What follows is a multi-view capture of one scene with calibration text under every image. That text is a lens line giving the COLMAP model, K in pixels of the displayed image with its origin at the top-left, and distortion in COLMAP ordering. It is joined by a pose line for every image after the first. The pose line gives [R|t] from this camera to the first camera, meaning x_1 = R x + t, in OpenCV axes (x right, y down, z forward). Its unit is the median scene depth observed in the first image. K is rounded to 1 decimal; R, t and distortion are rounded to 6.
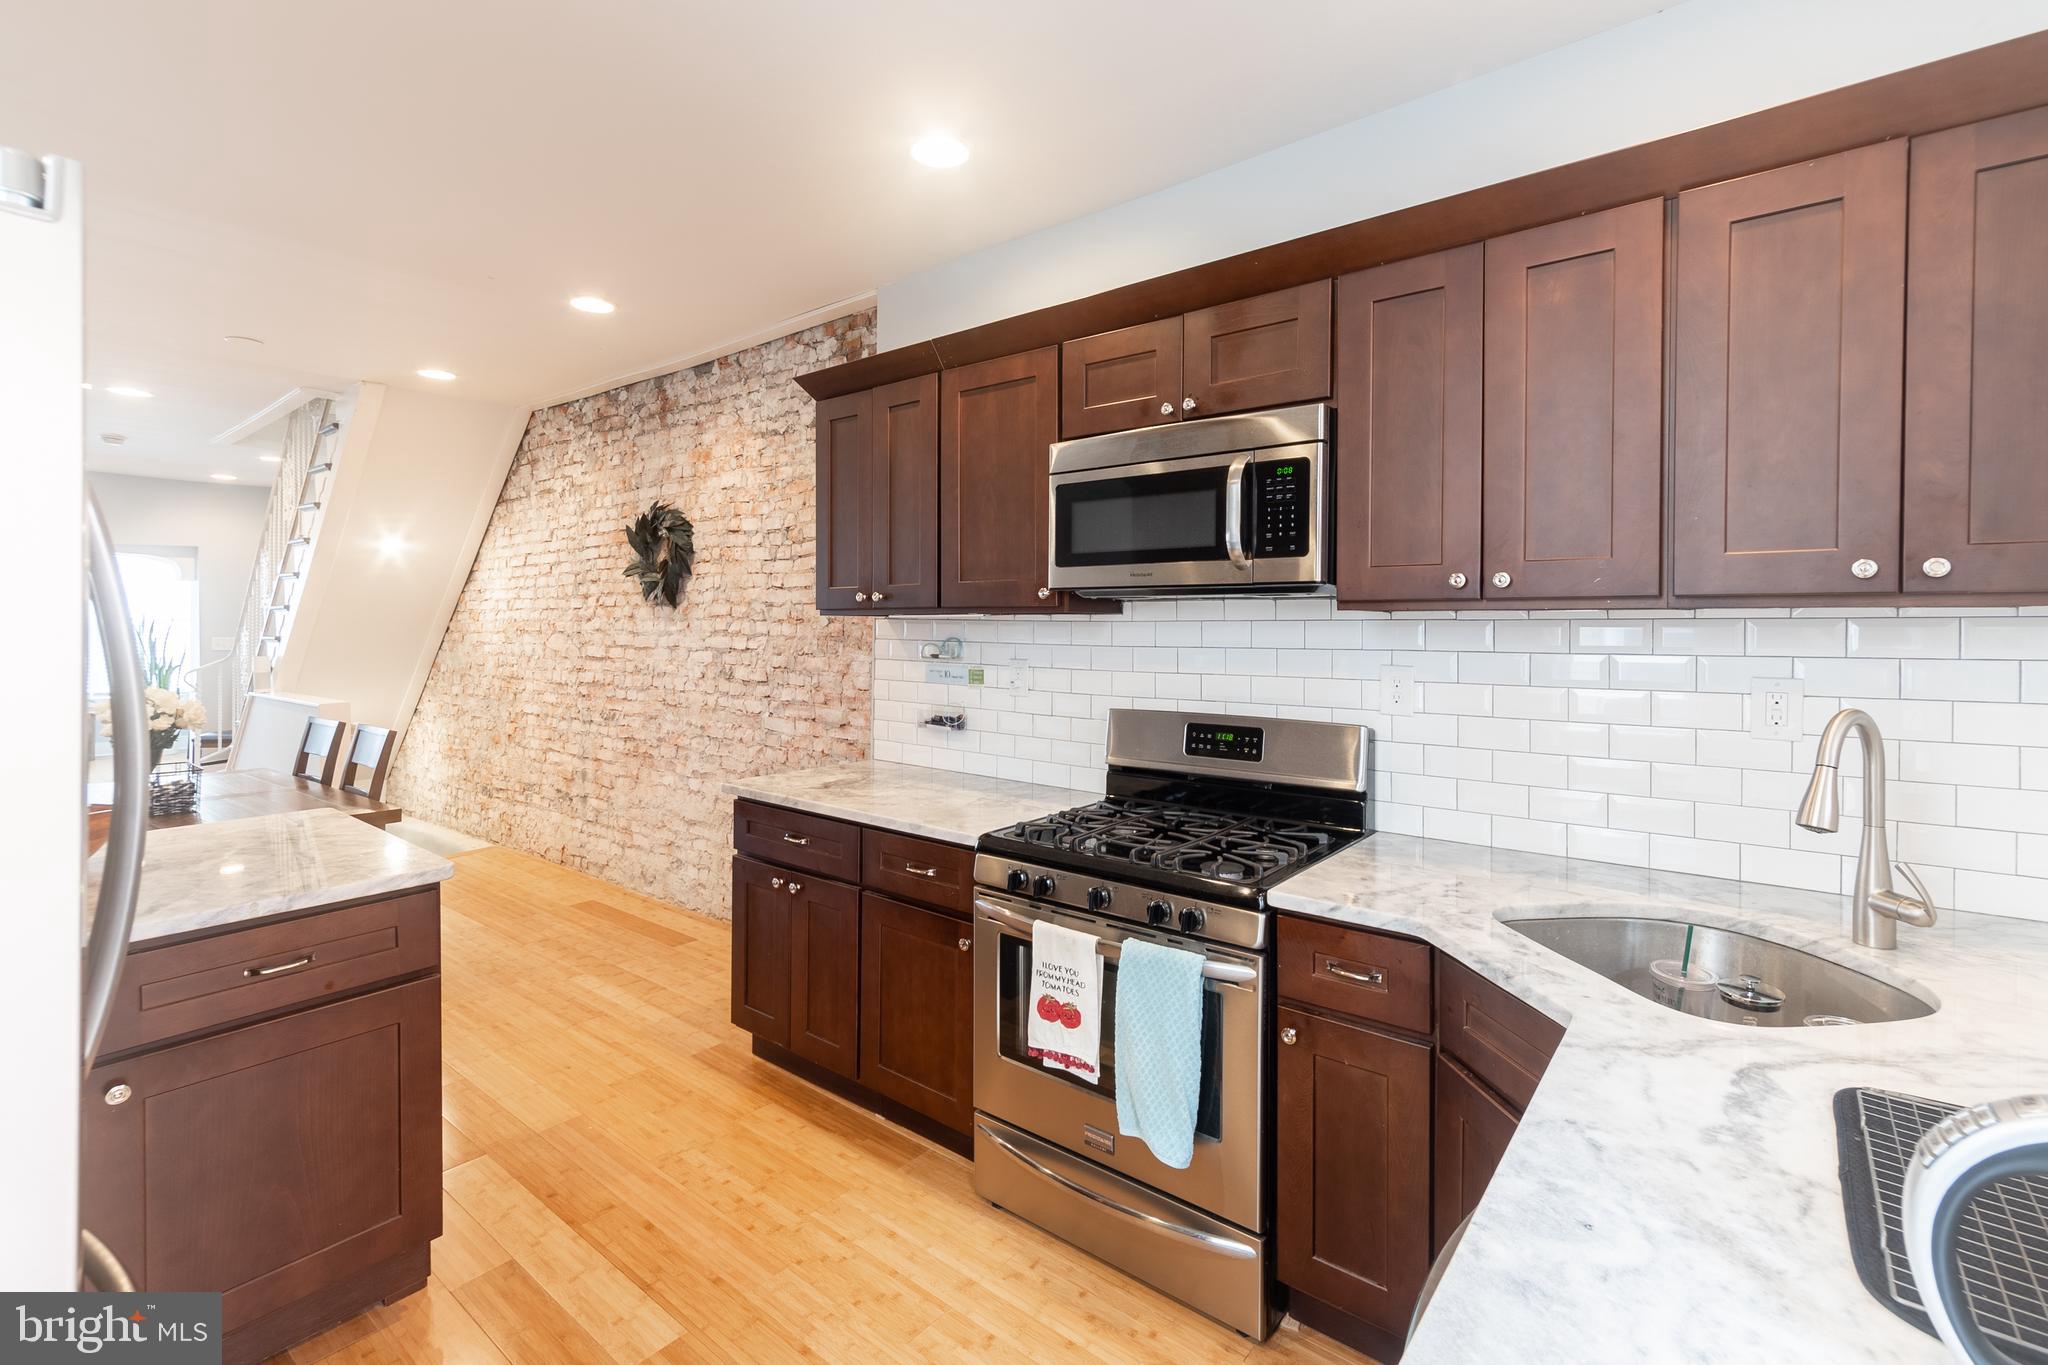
lens RADIAL K [[915.5, 0, 1047.4], [0, 915.5, 631.1], [0, 0, 1]] dist [0.011028, -0.000551]
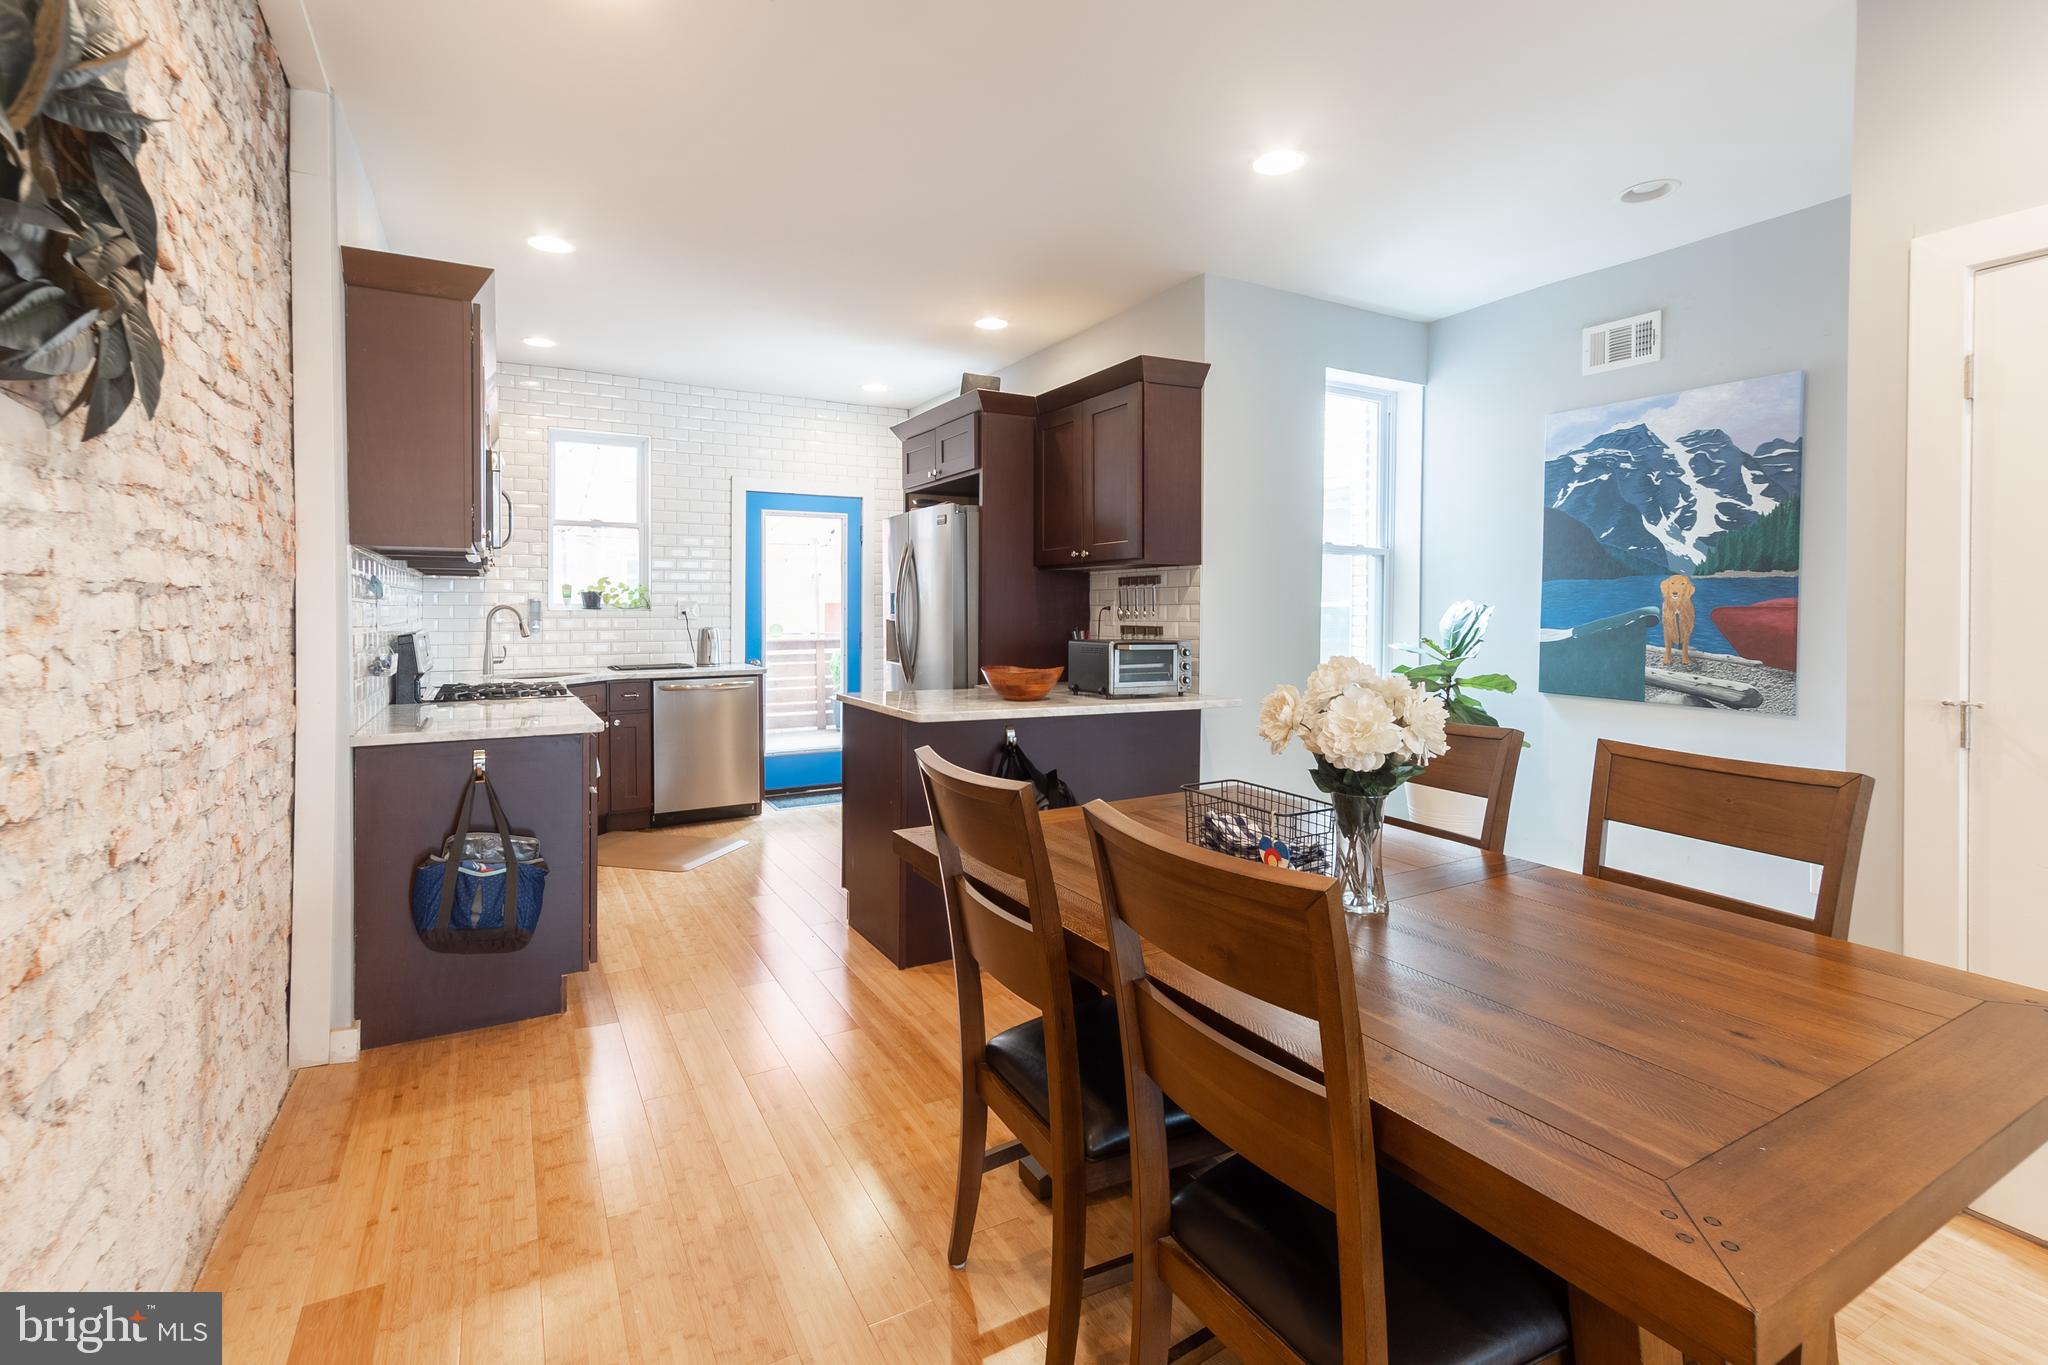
lens RADIAL K [[915.5, 0, 1024.7], [0, 915.5, 611.9], [0, 0, 1]] dist [0.011028, -0.000551]
pose [[-0.926185, -0.004033, 0.377049, -0.782325], [-0.000195, 0.999948, 0.010218, 0.025319], [-0.377070, 0.009390, -0.926137, 1.188654]]
